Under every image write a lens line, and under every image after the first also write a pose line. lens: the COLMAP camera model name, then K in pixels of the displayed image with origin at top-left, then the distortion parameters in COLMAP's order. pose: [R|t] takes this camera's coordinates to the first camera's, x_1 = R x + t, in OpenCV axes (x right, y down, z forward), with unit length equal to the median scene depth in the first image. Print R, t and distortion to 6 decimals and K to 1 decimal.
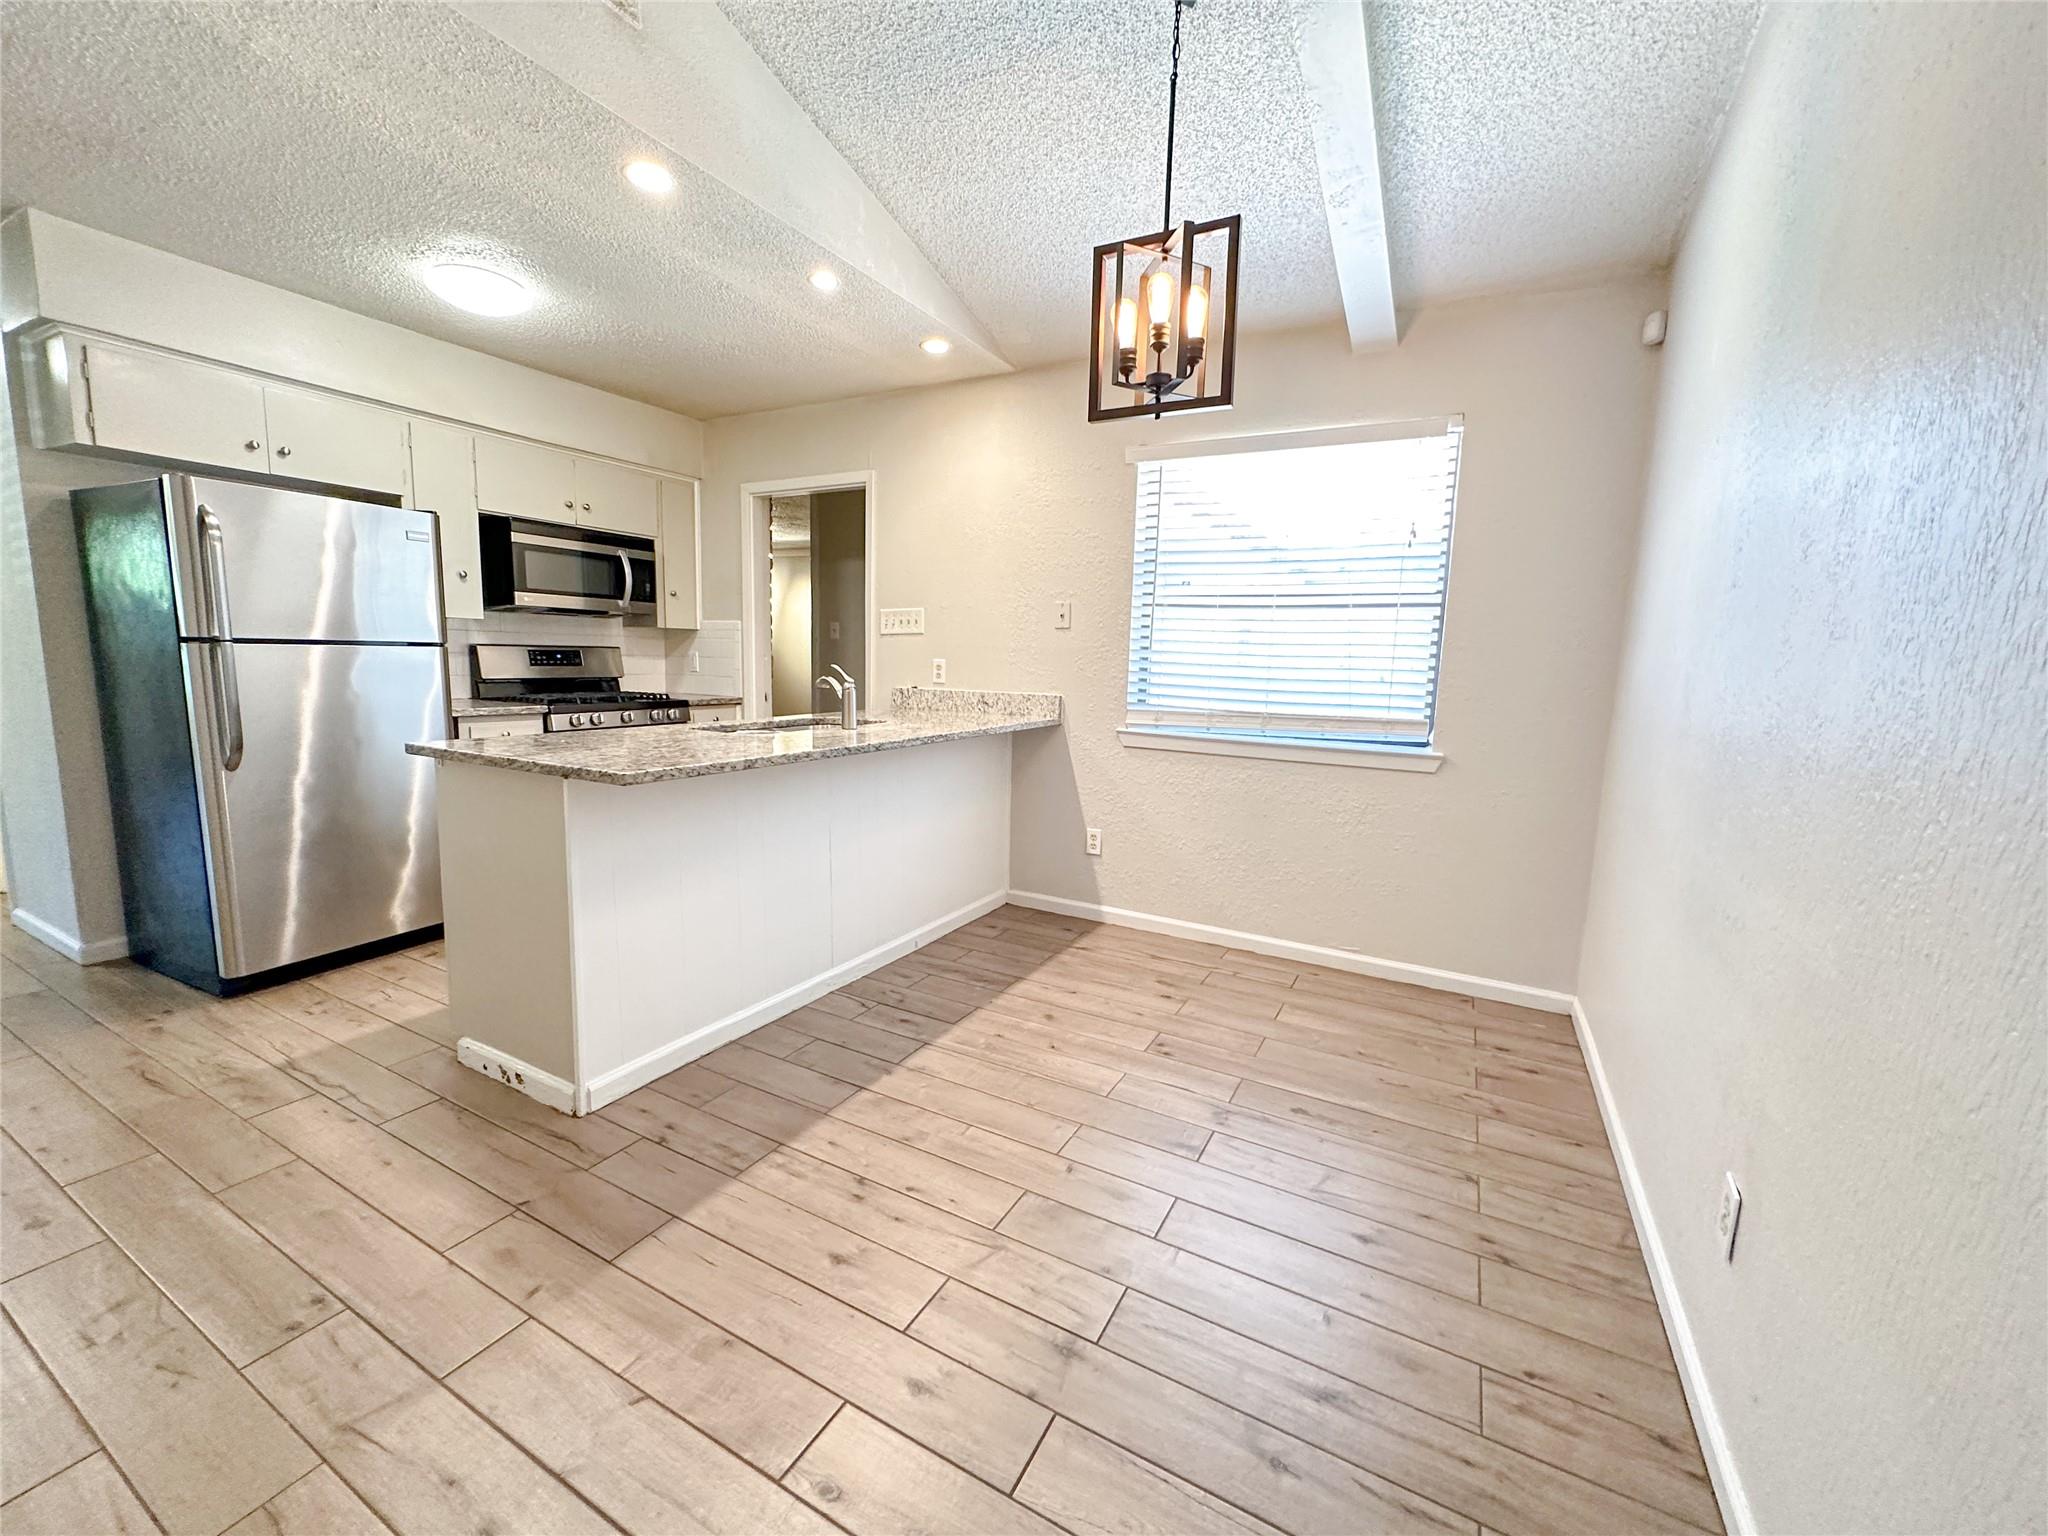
lens RADIAL K [[815.8, 0, 1018.3], [0, 815.8, 767.1], [0, 0, 1]] dist [-0.001964, 0.000821]
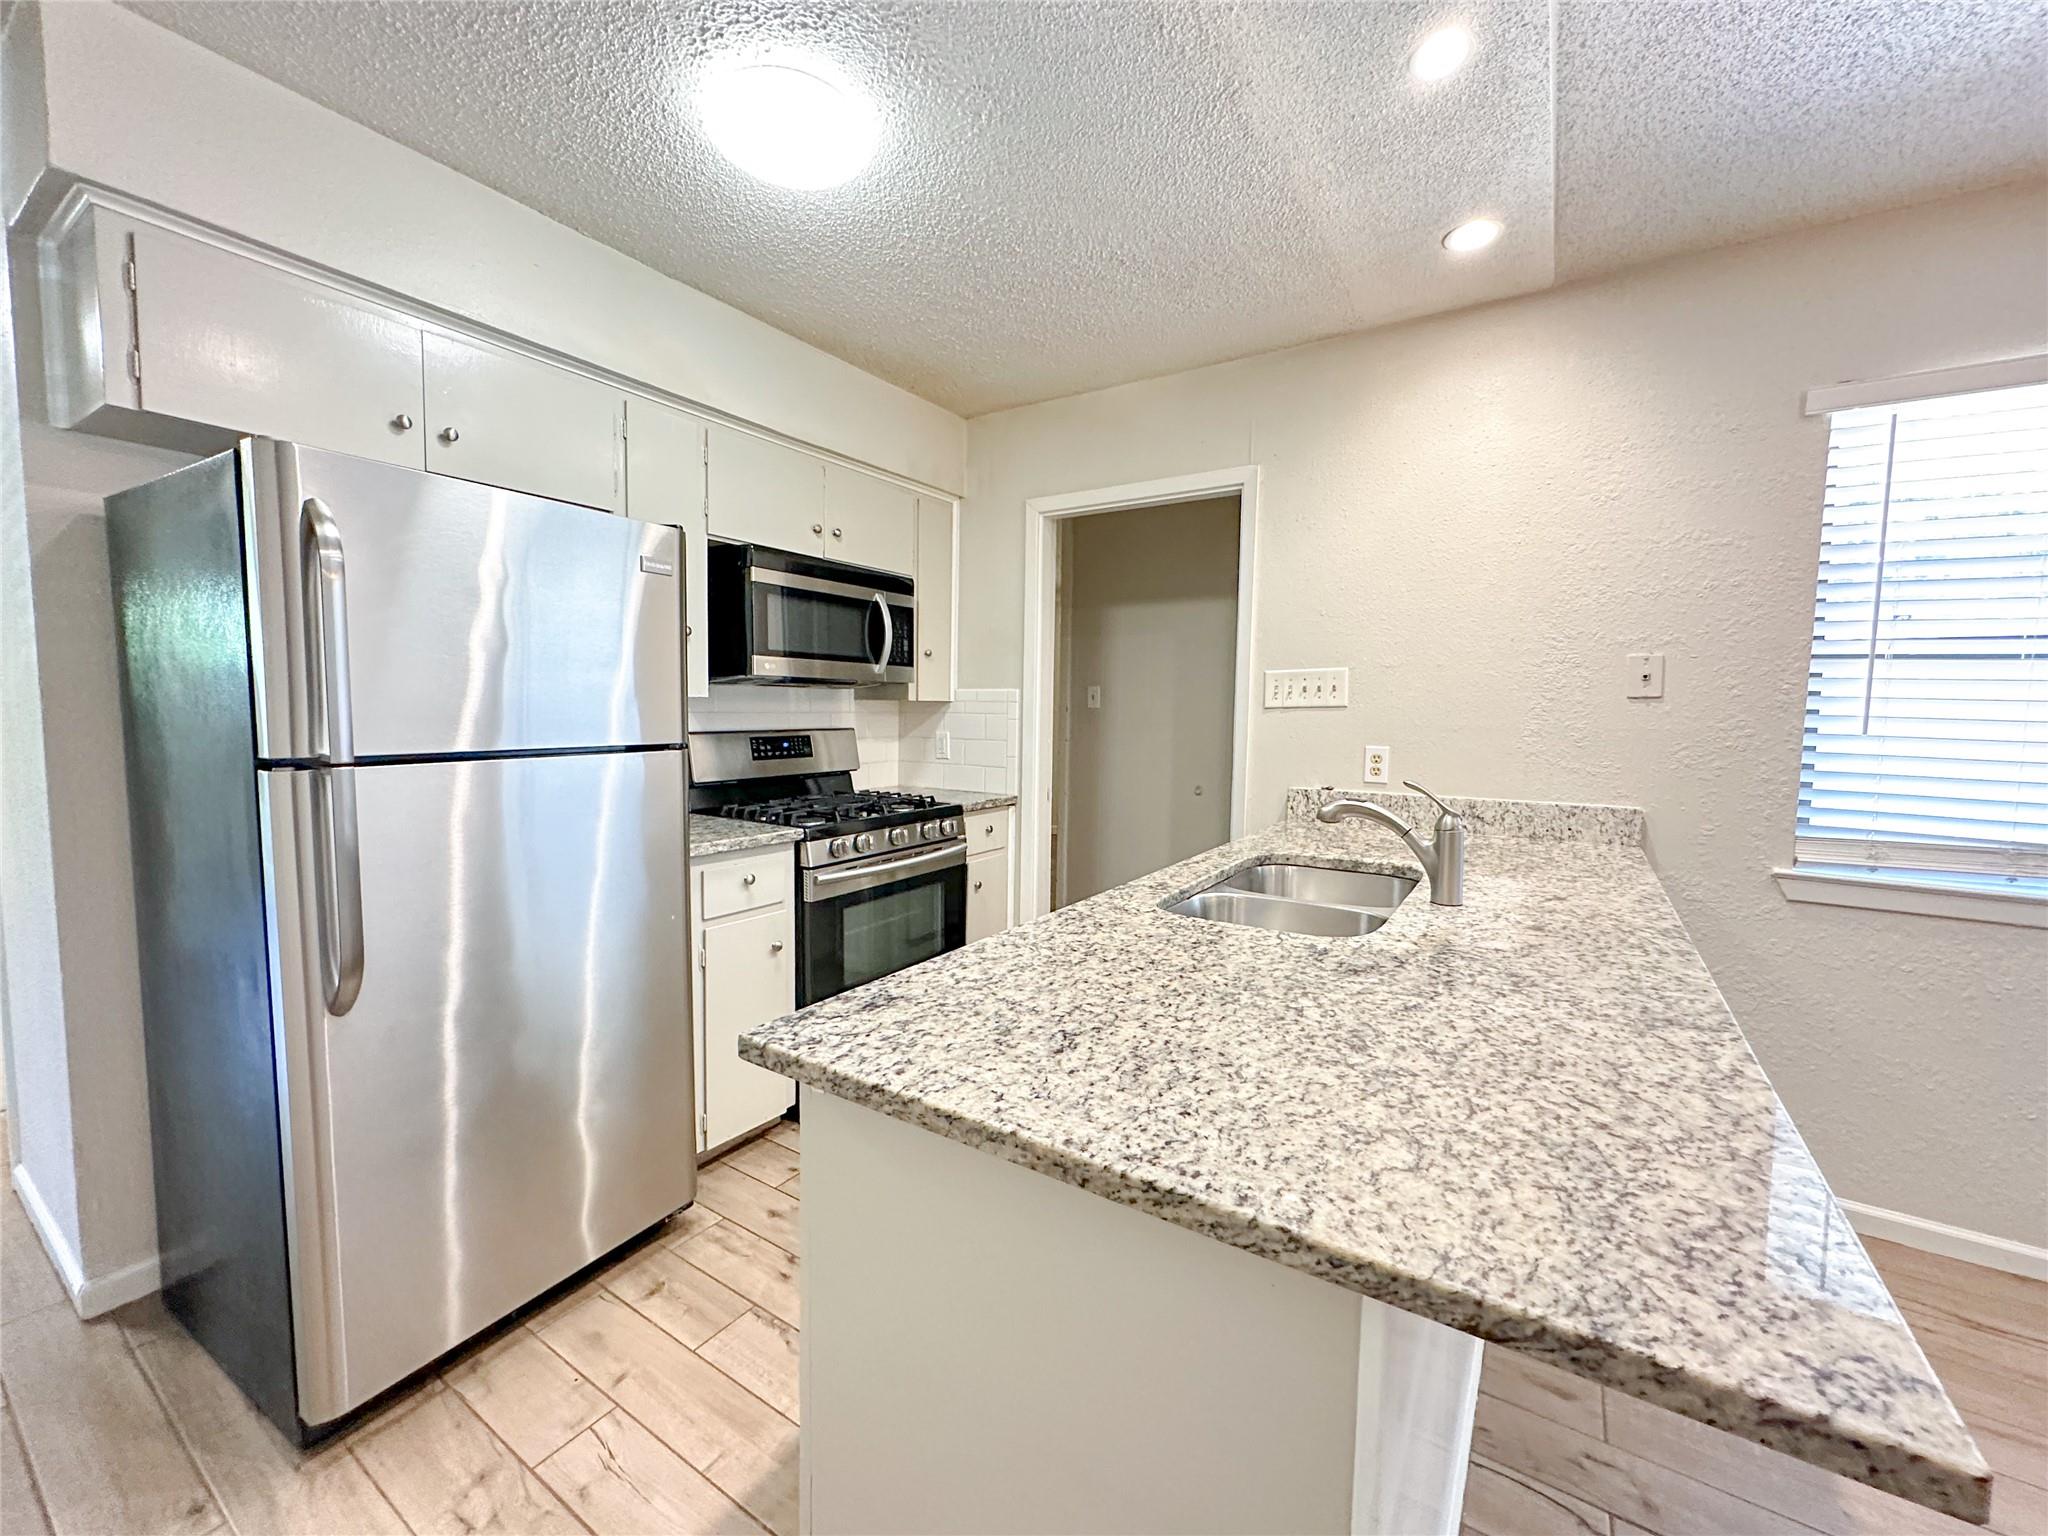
lens RADIAL K [[815.8, 0, 1018.3], [0, 815.8, 767.1], [0, 0, 1]] dist [-0.001964, 0.000821]
pose [[0.996695, -0.009224, -0.080715, -0.347806], [0.004104, 0.997981, -0.063375, -0.080927], [0.081137, 0.062834, 0.994720, 0.359762]]
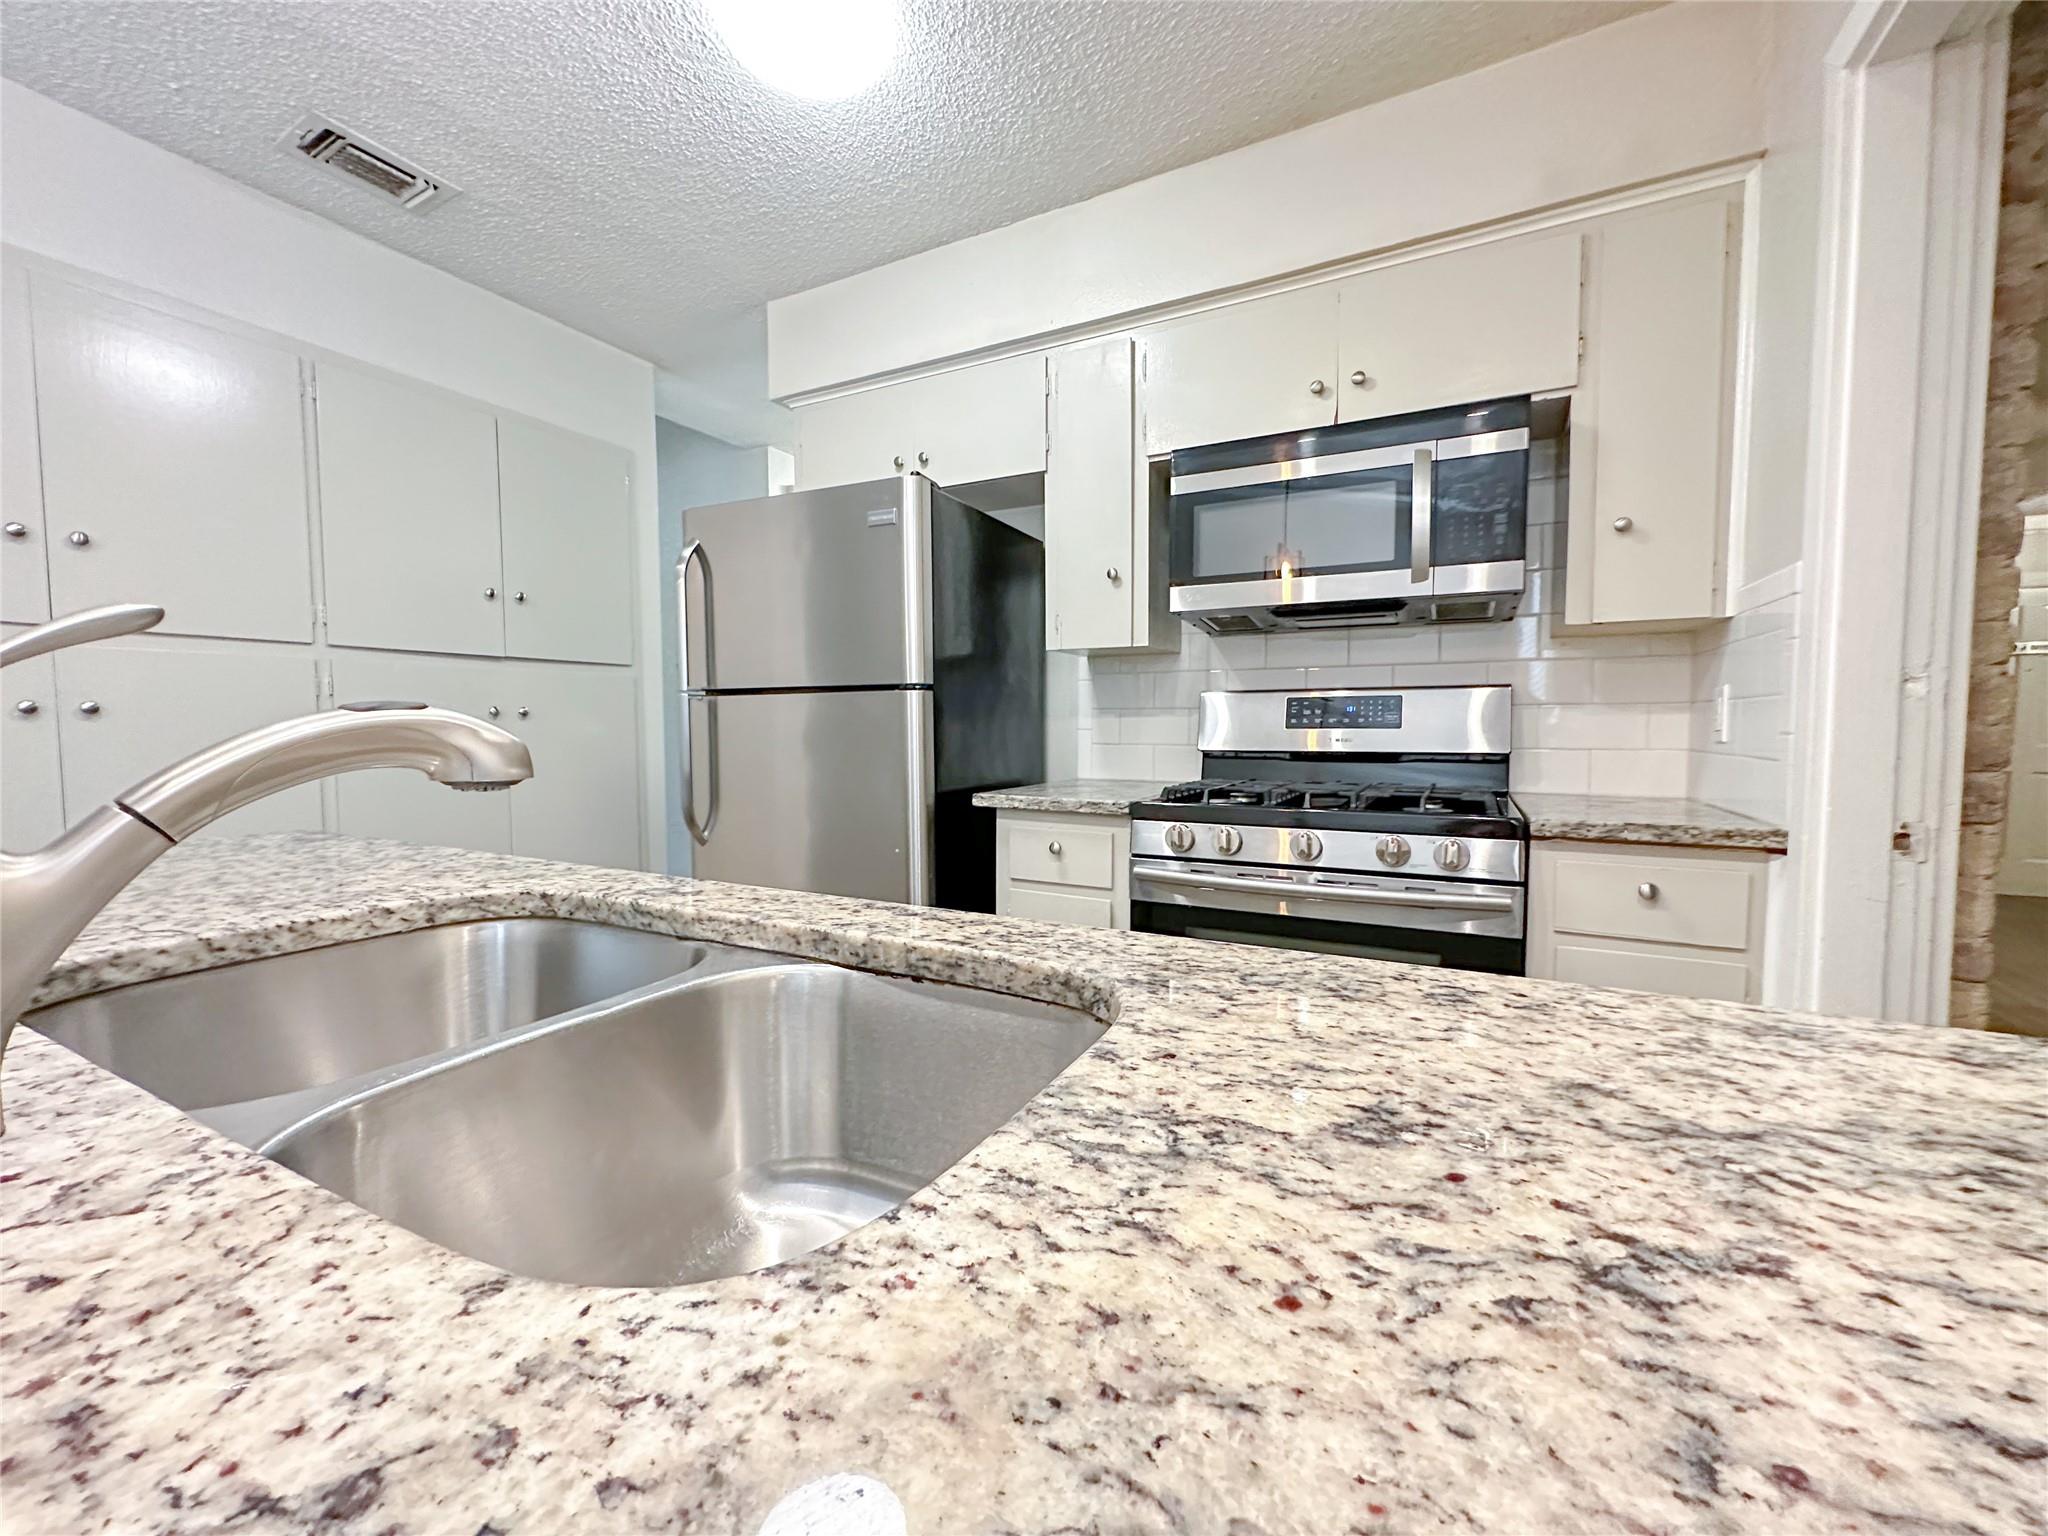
lens RADIAL K [[815.8, 0, 1018.3], [0, 815.8, 767.1], [0, 0, 1]] dist [-0.001964, 0.000821]
pose [[0.011419, 0.028098, -0.999540, -0.075663], [-0.134592, 0.990552, 0.026308, -0.098192], [0.990835, 0.134230, 0.015092, 0.908222]]
